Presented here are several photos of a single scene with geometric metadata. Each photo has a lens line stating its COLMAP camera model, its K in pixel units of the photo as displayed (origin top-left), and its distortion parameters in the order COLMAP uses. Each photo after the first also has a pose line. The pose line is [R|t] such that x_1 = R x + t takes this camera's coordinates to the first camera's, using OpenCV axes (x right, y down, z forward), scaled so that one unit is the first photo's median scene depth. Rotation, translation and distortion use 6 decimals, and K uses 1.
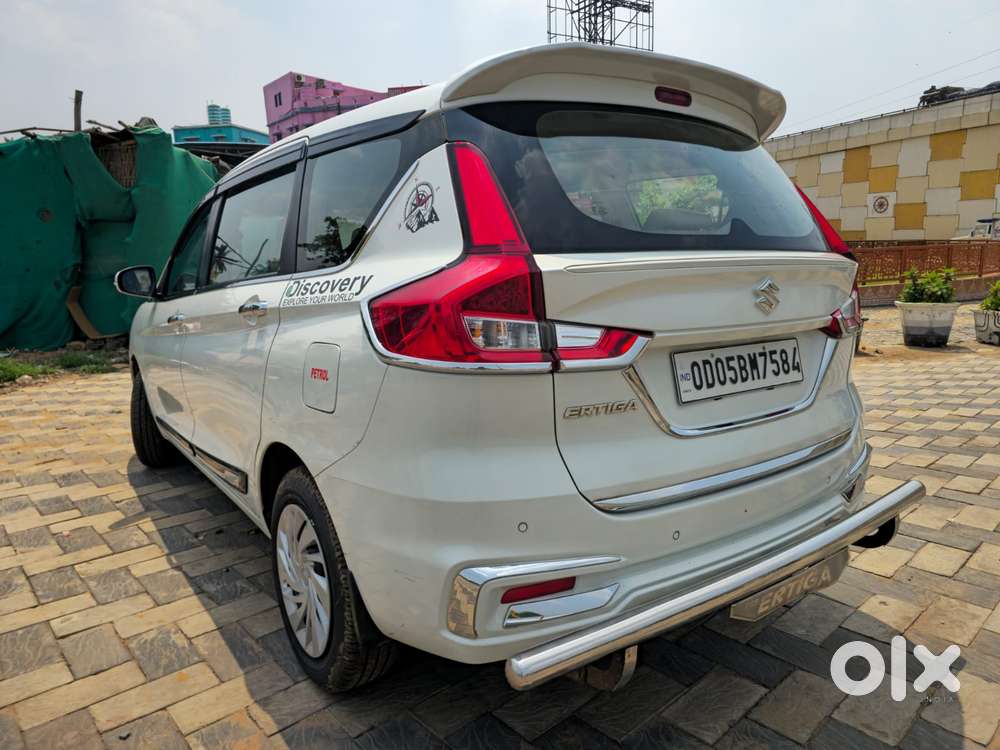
lens RADIAL K [[664.8, 0, 495.1], [0, 664.8, 371.3], [0, 0, 1]] dist [0.055561, -0.051908]
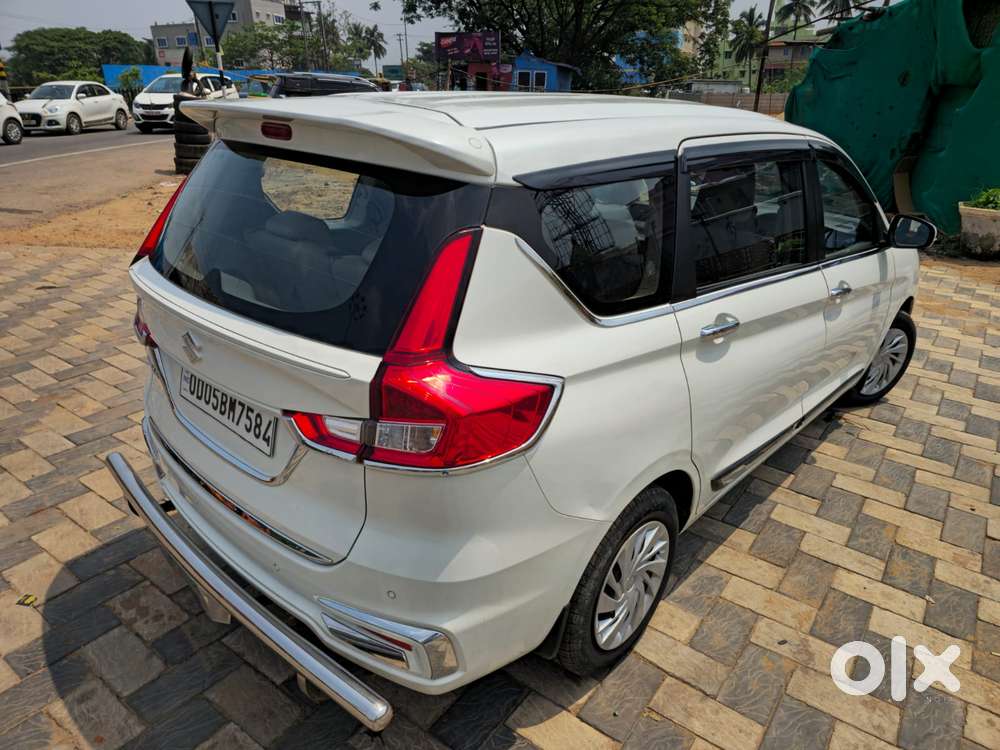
lens RADIAL K [[664.8, 0, 501.5], [0, 664.8, 379.3], [0, 0, 1]] dist [0.055561, -0.051908]
pose [[0.201958, 0.413471, -0.887837, 1.150823], [-0.183551, 0.906433, 0.380379, -0.438443], [0.962040, 0.086143, 0.258955, 0.931652]]
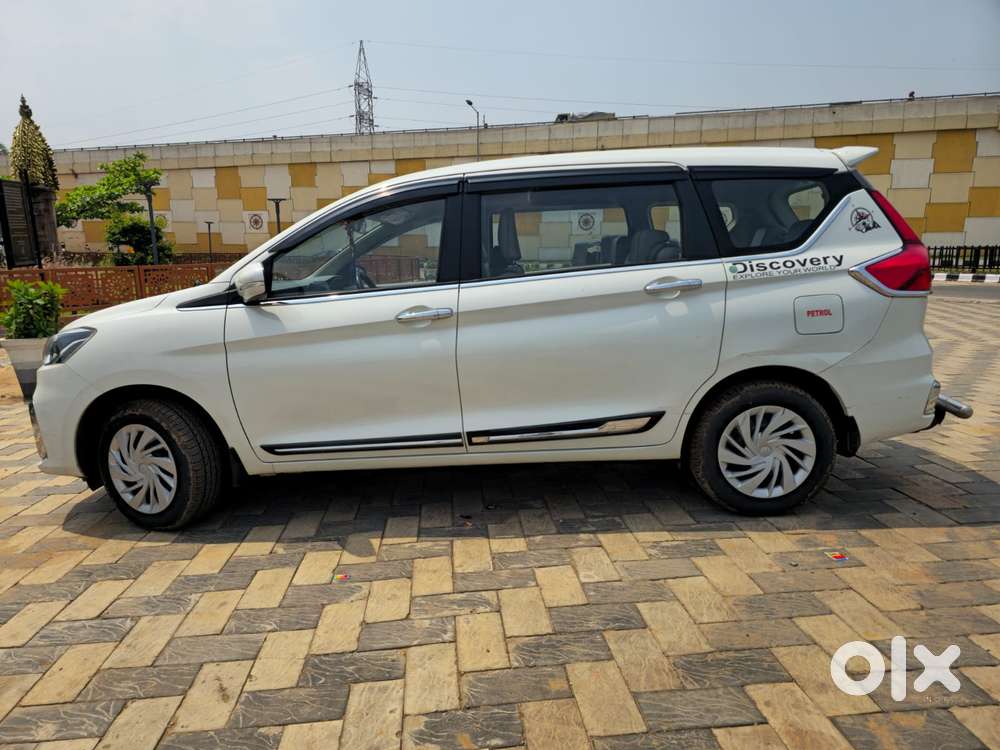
lens RADIAL K [[664.8, 0, 495.9], [0, 664.8, 375.3], [0, 0, 1]] dist [0.055561, -0.051908]
pose [[0.606604, -0.132098, 0.783953, -1.752052], [0.141875, 0.988257, 0.056744, -0.043364], [-0.782242, 0.076802, 0.618222, 0.478253]]
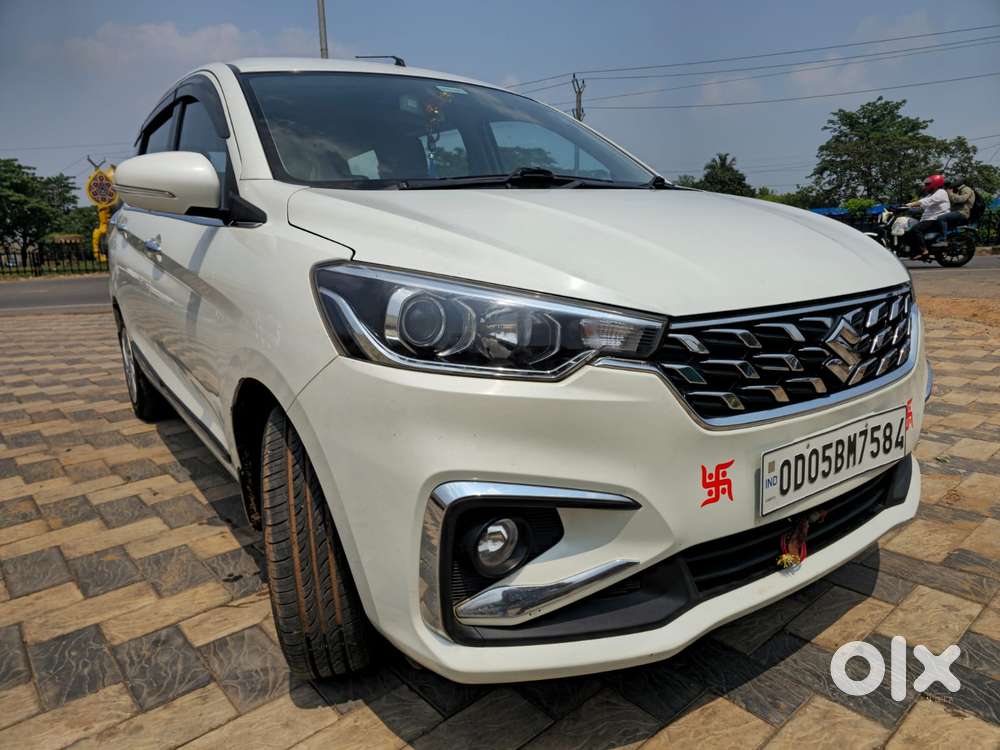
lens RADIAL K [[664.8, 0, 498.5], [0, 664.8, 376.8], [0, 0, 1]] dist [0.055561, -0.051908]
pose [[-0.998474, 0.044589, 0.032583, -0.656419], [0.053364, 0.930897, 0.361363, -0.383021], [-0.014218, 0.362551, -0.931856, 3.134603]]
